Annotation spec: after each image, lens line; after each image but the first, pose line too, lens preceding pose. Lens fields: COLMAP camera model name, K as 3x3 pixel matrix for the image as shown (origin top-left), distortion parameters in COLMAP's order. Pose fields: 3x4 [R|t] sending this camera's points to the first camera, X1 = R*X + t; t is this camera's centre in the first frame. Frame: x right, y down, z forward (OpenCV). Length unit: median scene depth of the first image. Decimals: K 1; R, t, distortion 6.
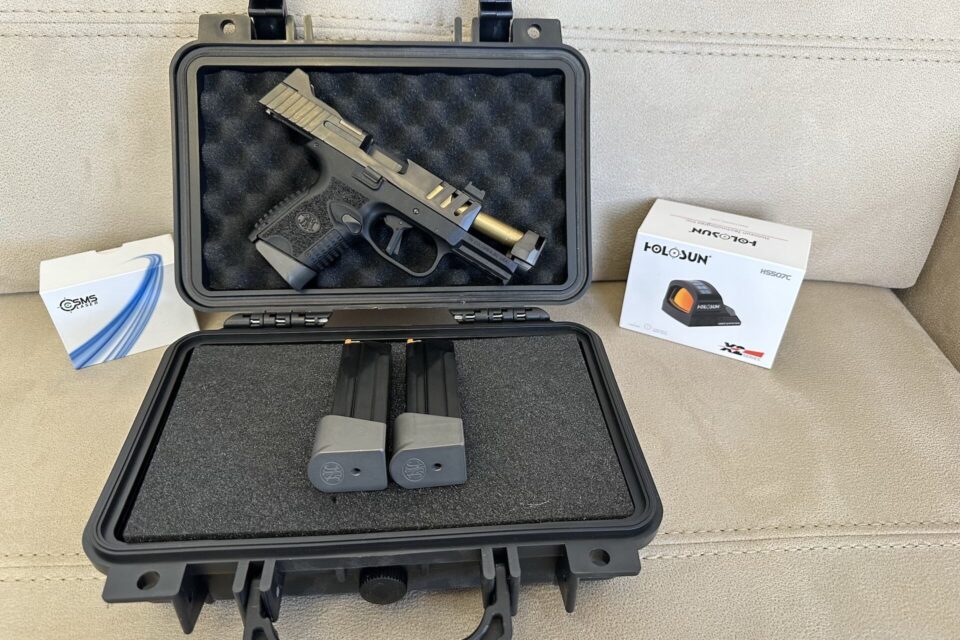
lens RADIAL K [[692.5, 0, 480.0], [0, 692.5, 320.0], [0, 0, 1]] dist [0.059926, -0.124955]
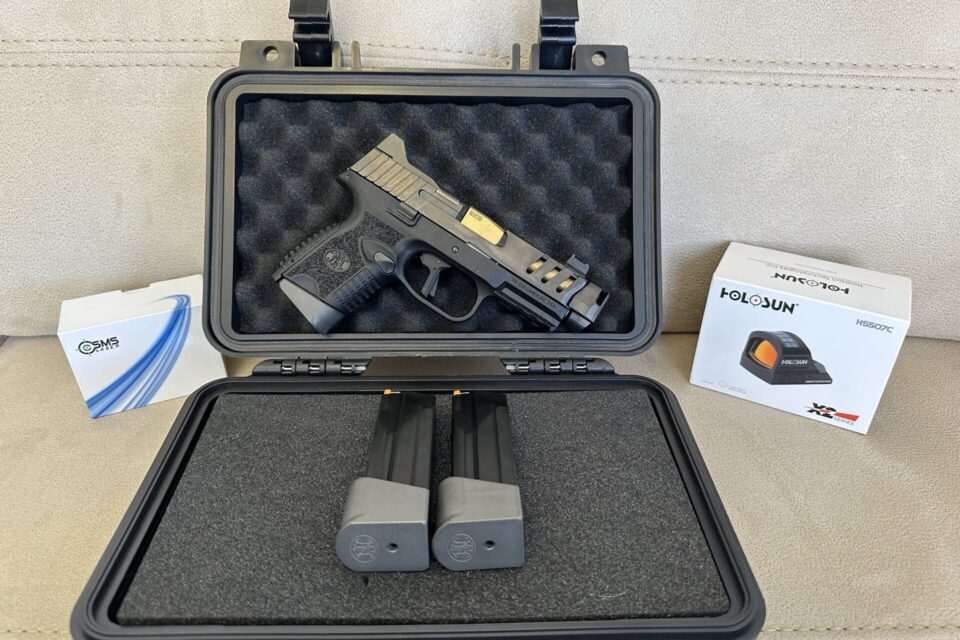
lens RADIAL K [[654.4, 0, 480.0], [0, 654.4, 320.0], [0, 0, 1]] dist [0.094893, -0.165546]
pose [[0.998911, 0.015626, -0.043966, -0.034466], [-0.019475, 0.995884, -0.088516, 0.010462], [0.042402, 0.089275, 0.995104, 0.150996]]
